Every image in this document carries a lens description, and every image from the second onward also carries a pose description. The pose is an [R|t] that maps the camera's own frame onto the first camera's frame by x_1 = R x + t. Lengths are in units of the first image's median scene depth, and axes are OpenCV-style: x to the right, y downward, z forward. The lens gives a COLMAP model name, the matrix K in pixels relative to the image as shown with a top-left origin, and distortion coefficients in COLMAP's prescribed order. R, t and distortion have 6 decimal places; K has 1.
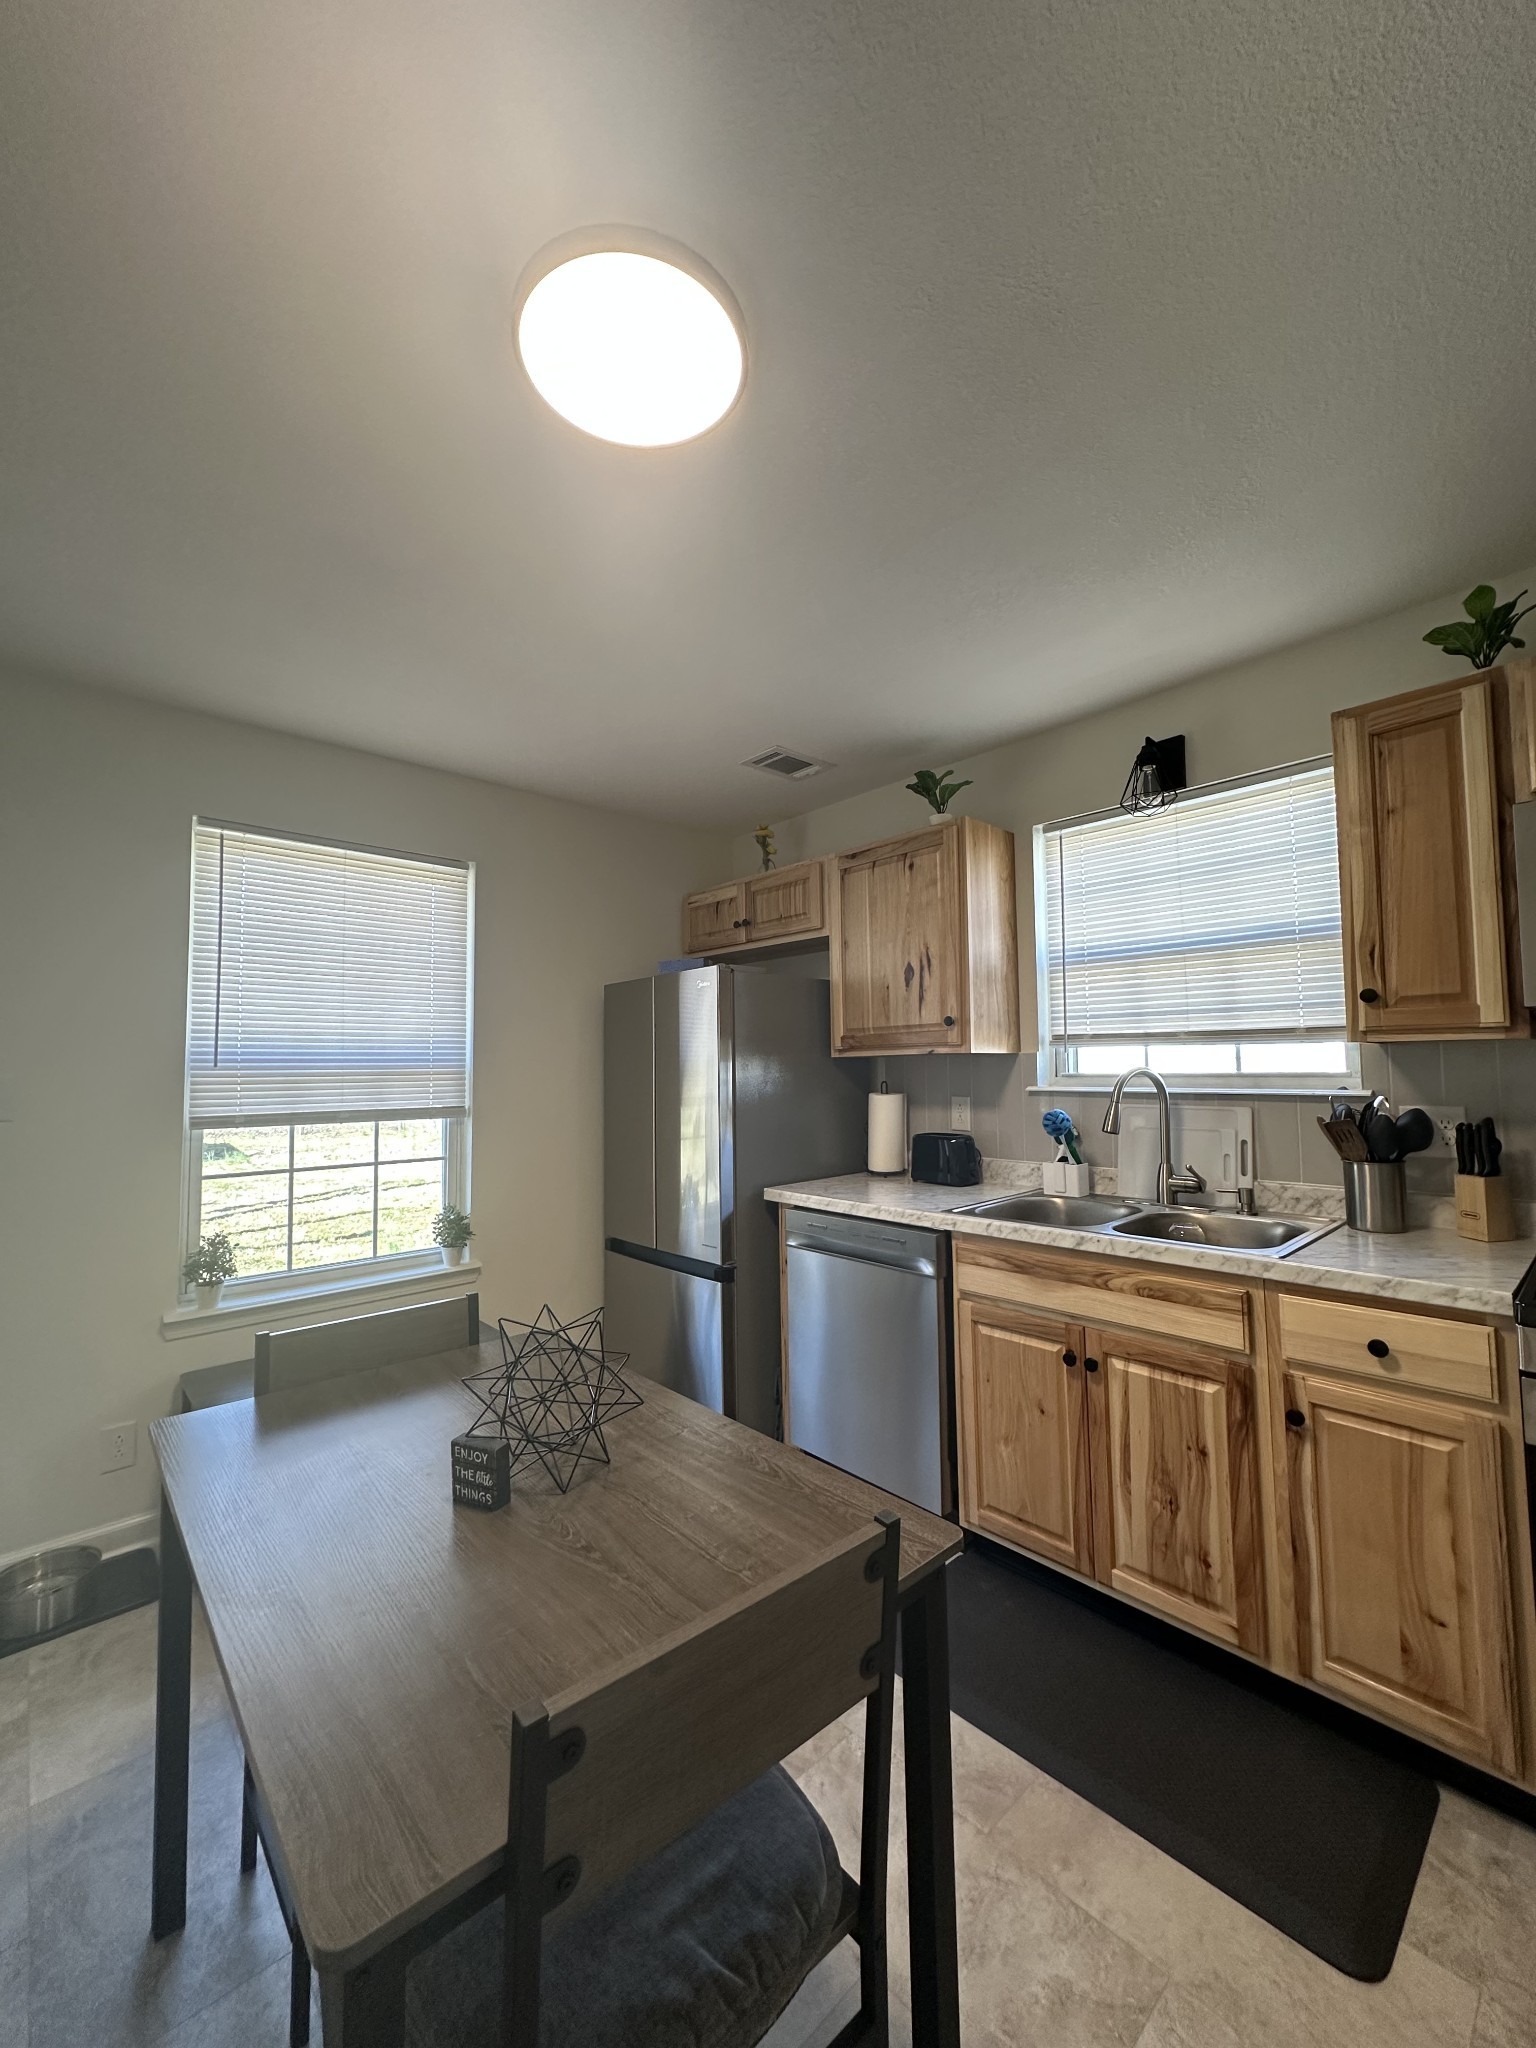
lens RADIAL K [[803.0, 0, 767.0], [0, 803.0, 1025.8], [0, 0, 1]] dist [0.001056, 0.000298]
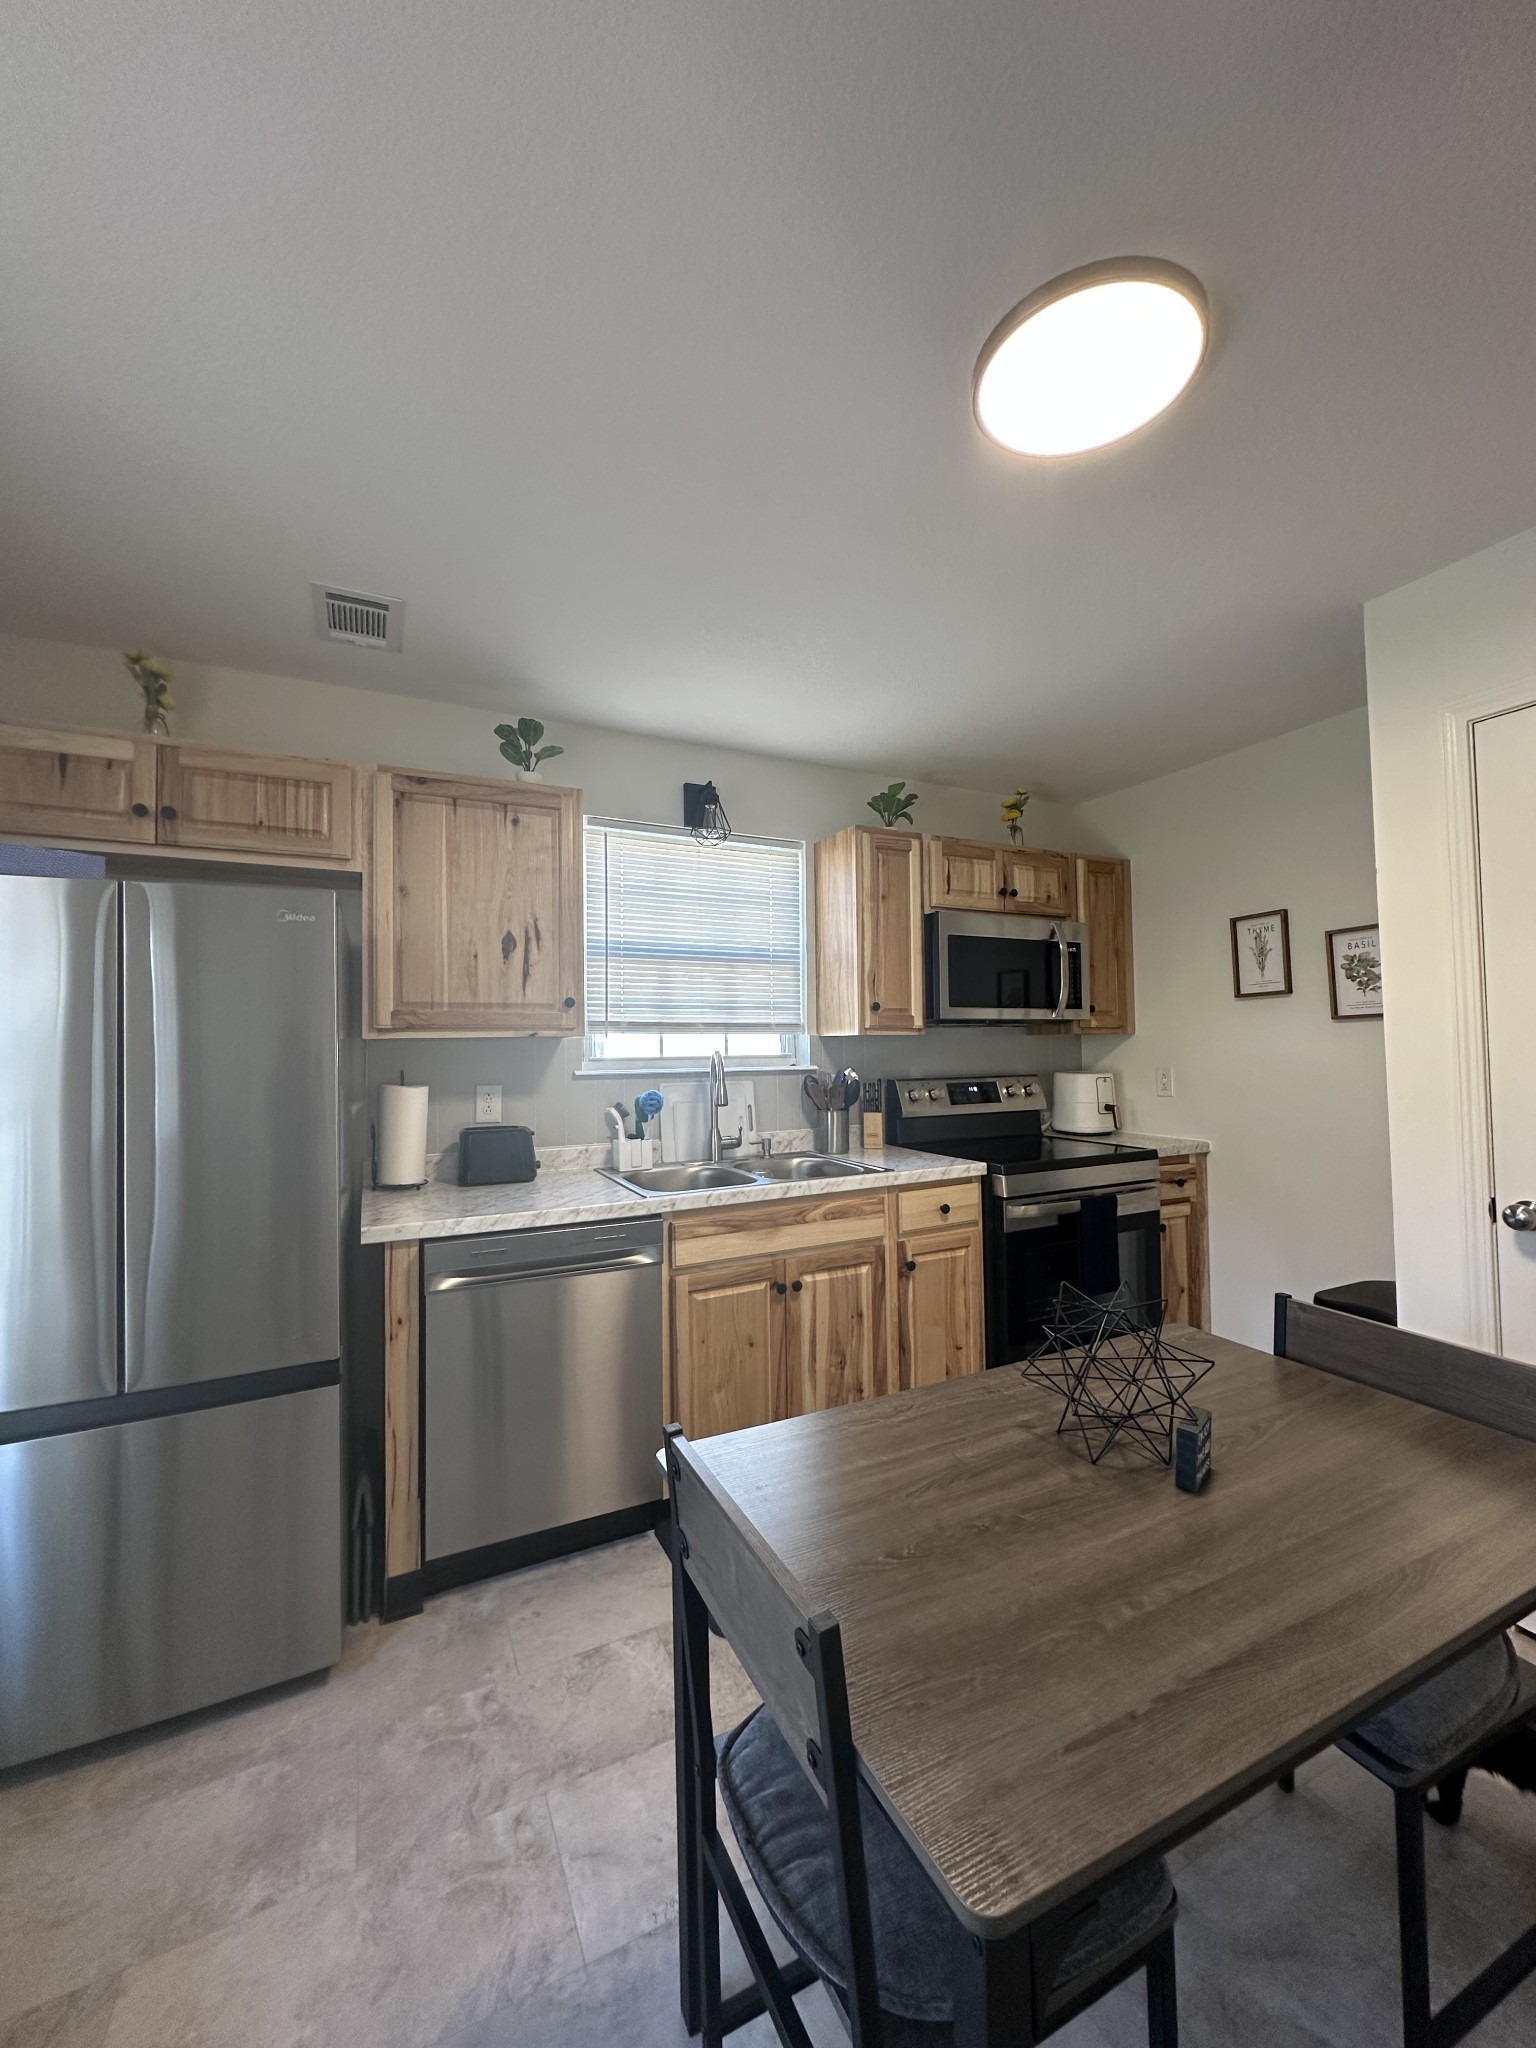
lens RADIAL K [[803.0, 0, 767.3], [0, 803.0, 1025.4], [0, 0, 1]] dist [0.001056, 0.000298]
pose [[0.287365, 0.033053, 0.957251, -0.660461], [-0.042691, 0.998853, -0.021673, 0.034285], [-0.956869, -0.034637, 0.288446, 0.553691]]
